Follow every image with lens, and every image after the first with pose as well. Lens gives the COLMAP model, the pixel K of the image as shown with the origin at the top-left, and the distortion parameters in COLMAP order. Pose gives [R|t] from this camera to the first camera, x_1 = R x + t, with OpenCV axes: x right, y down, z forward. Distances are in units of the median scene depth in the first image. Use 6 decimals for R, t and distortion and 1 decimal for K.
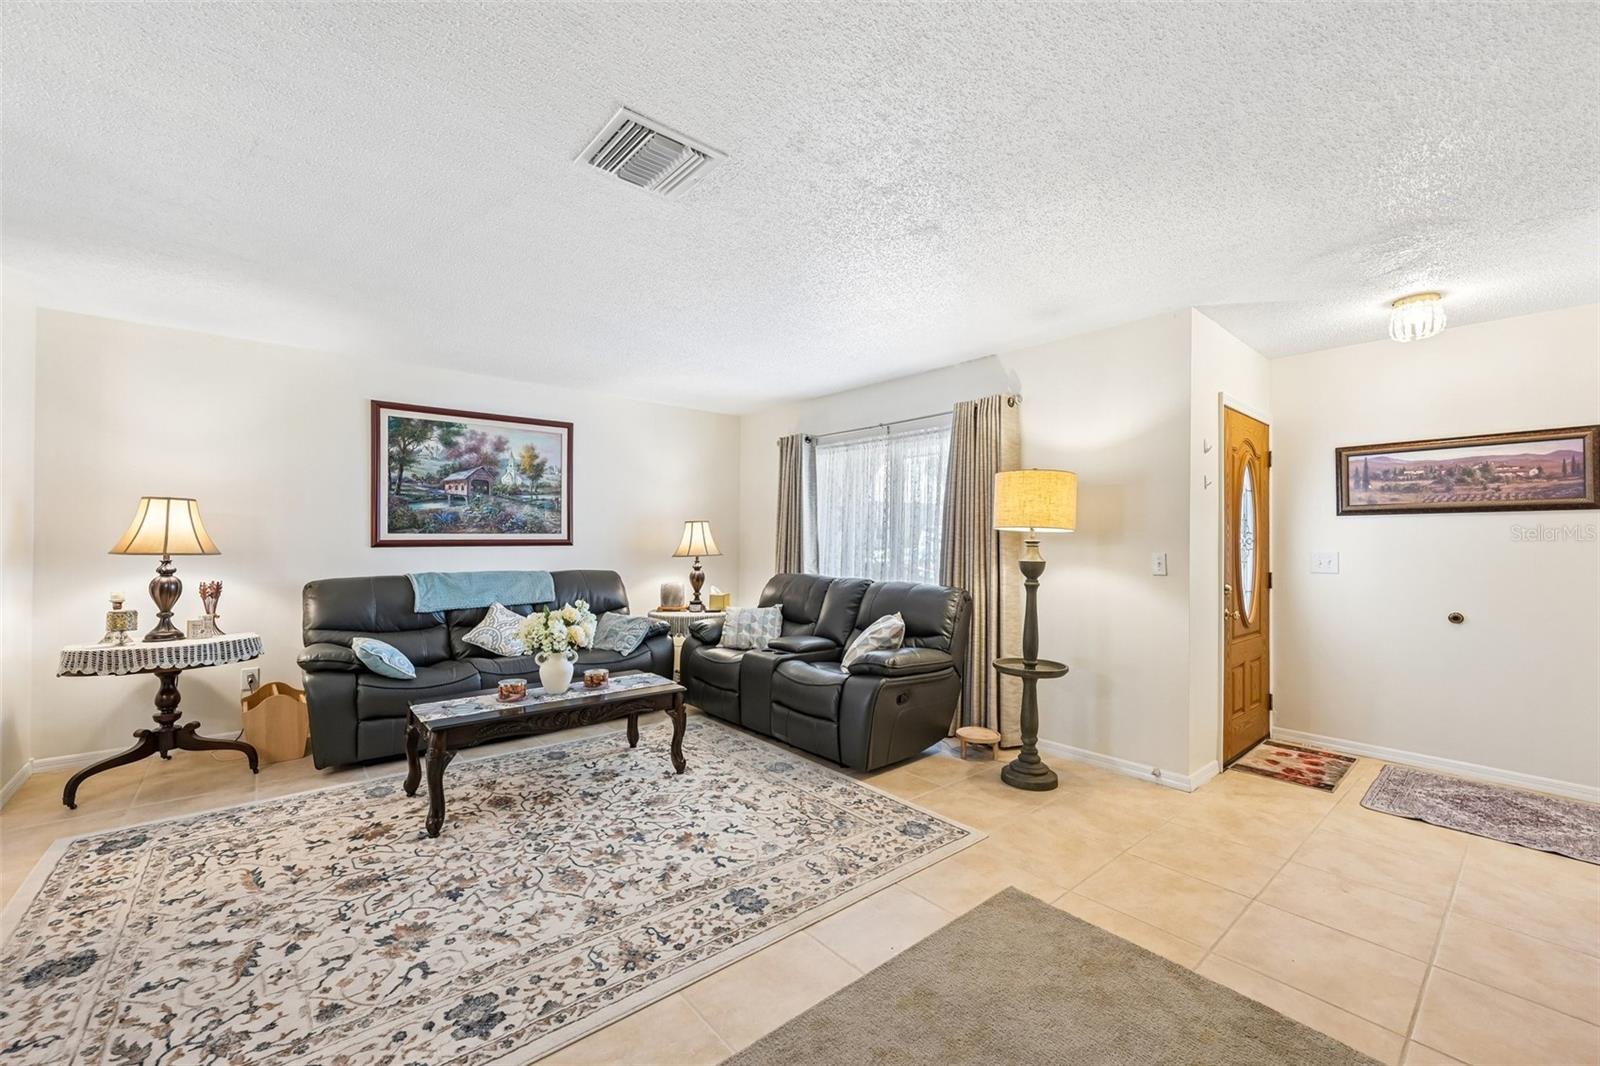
lens RADIAL K [[638.5, 0, 793.2], [0, 638.5, 538.8], [0, 0, 1]] dist [0.001696, -0.000378]
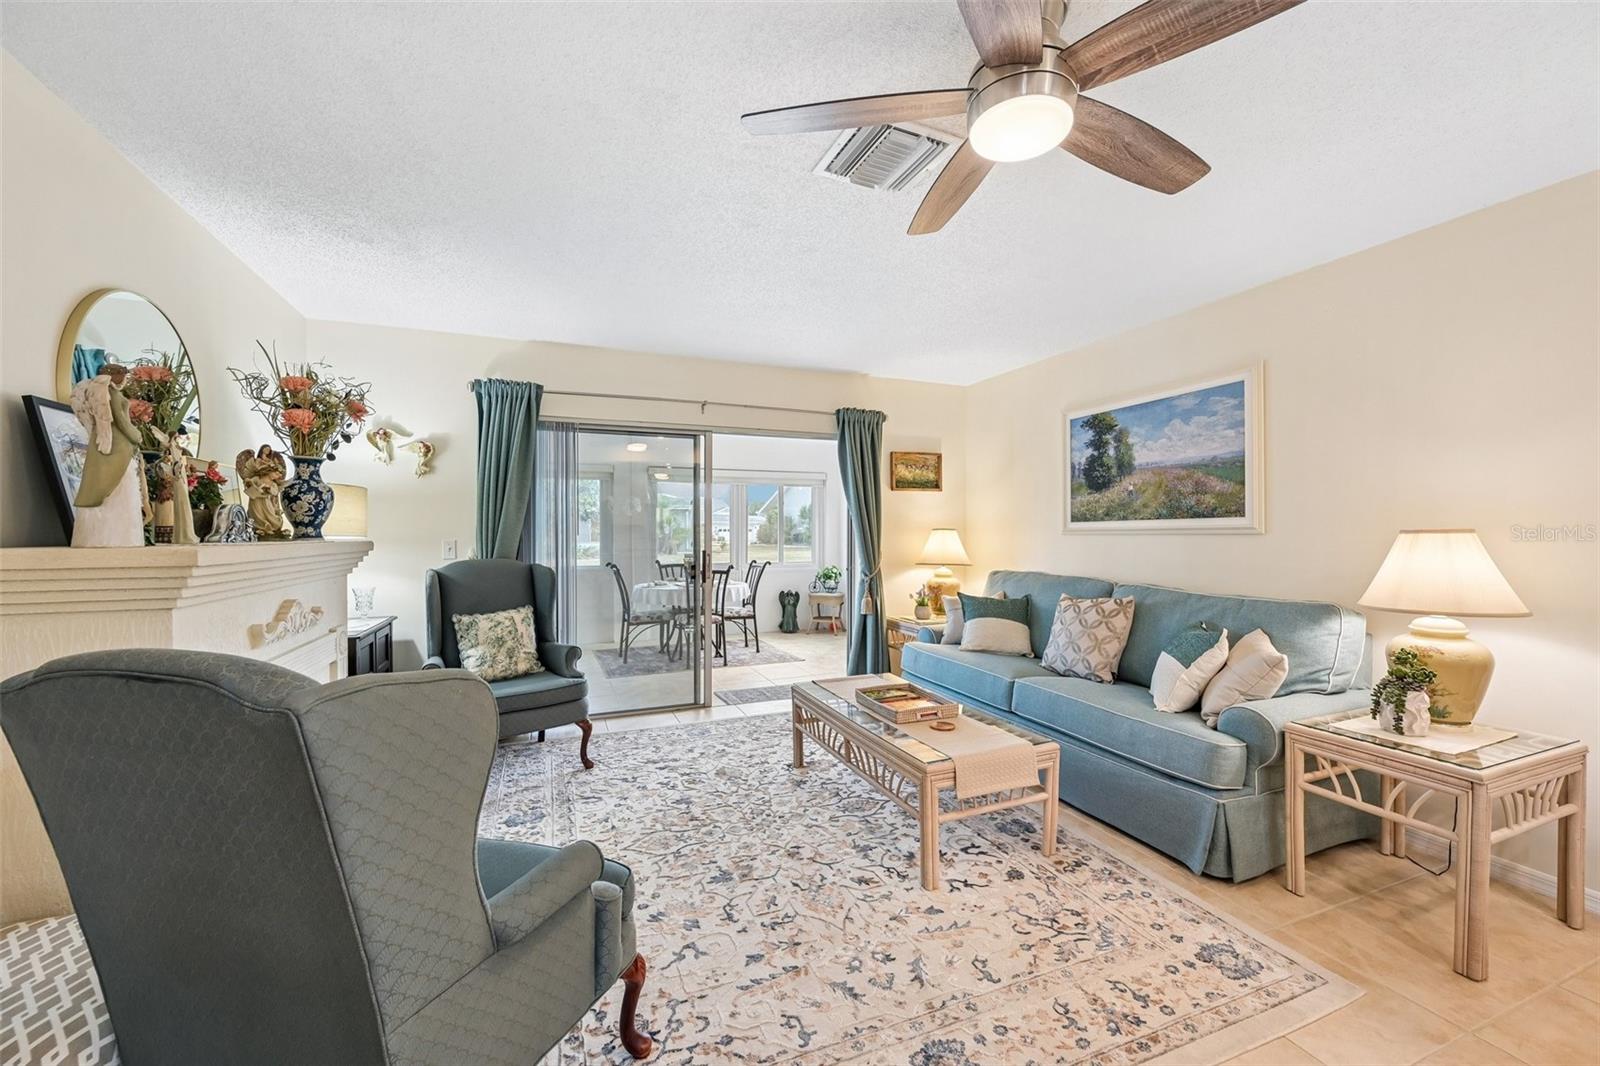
lens RADIAL K [[638.5, 0, 805.1], [0, 638.5, 533.1], [0, 0, 1]] dist [0.001696, -0.000378]
pose [[-0.296776, 0.004281, -0.954937, 0.440060], [0.000917, 0.999991, 0.004198, -0.000335], [0.954947, 0.000370, -0.296778, 1.109366]]
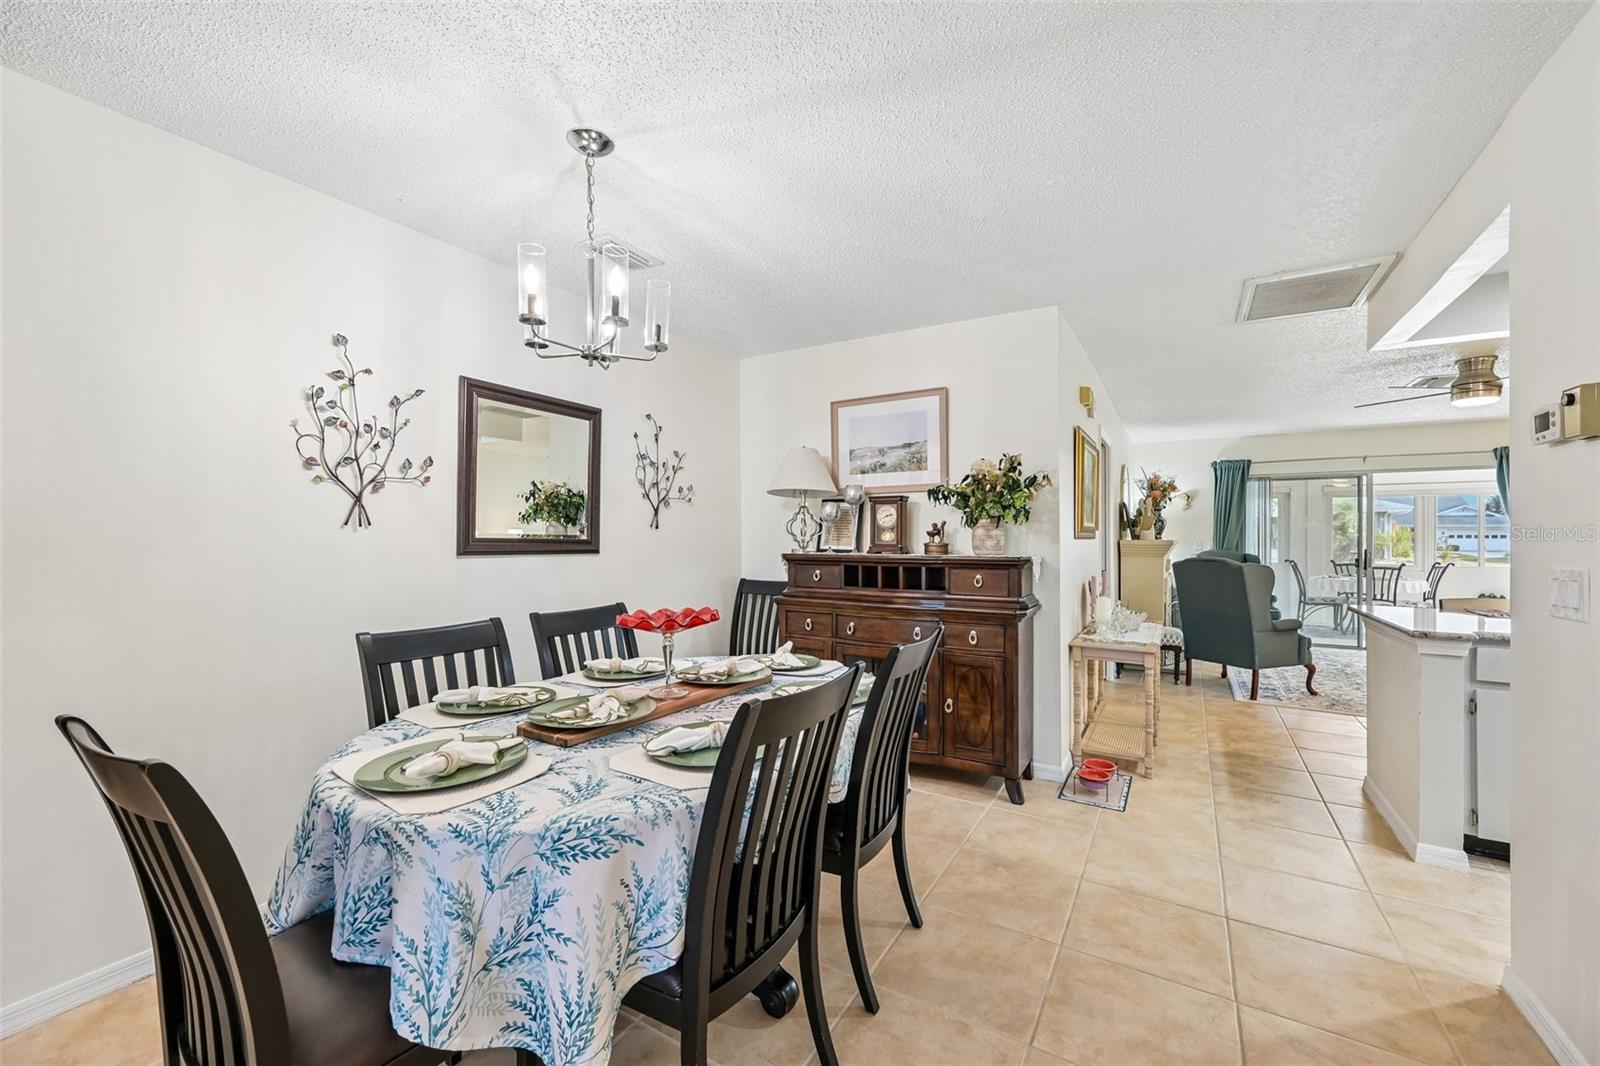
lens RADIAL K [[638.5, 0, 791.4], [0, 638.5, 538.7], [0, 0, 1]] dist [0.001696, -0.000378]
pose [[-0.946212, -0.000138, -0.323547, 1.722193], [-0.000532, 0.999999, 0.001129, 0.006621], [0.323546, 0.001241, -0.946212, 1.905972]]
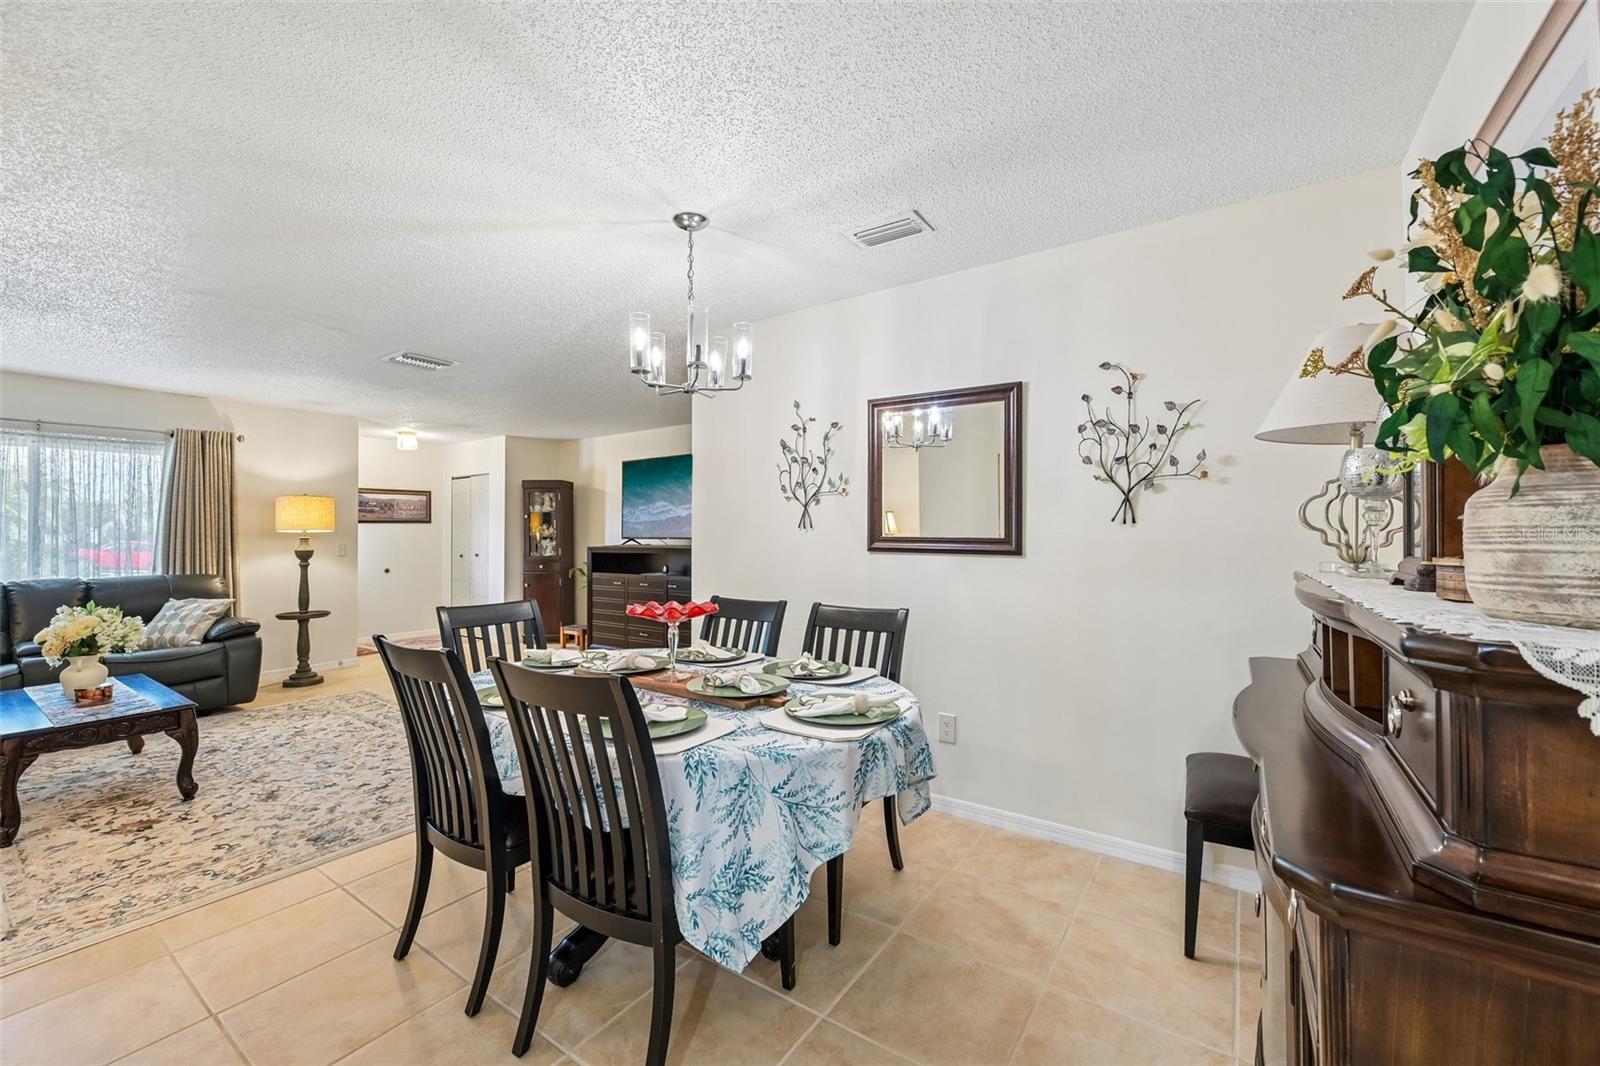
lens RADIAL K [[638.5, 0, 802.7], [0, 638.5, 523.6], [0, 0, 1]] dist [0.001696, -0.000378]
pose [[-0.260178, 0.011391, 0.965494, -1.591952], [0.004753, 0.999933, -0.010516, -0.009977], [-0.965549, 0.001853, -0.260215, 0.192827]]
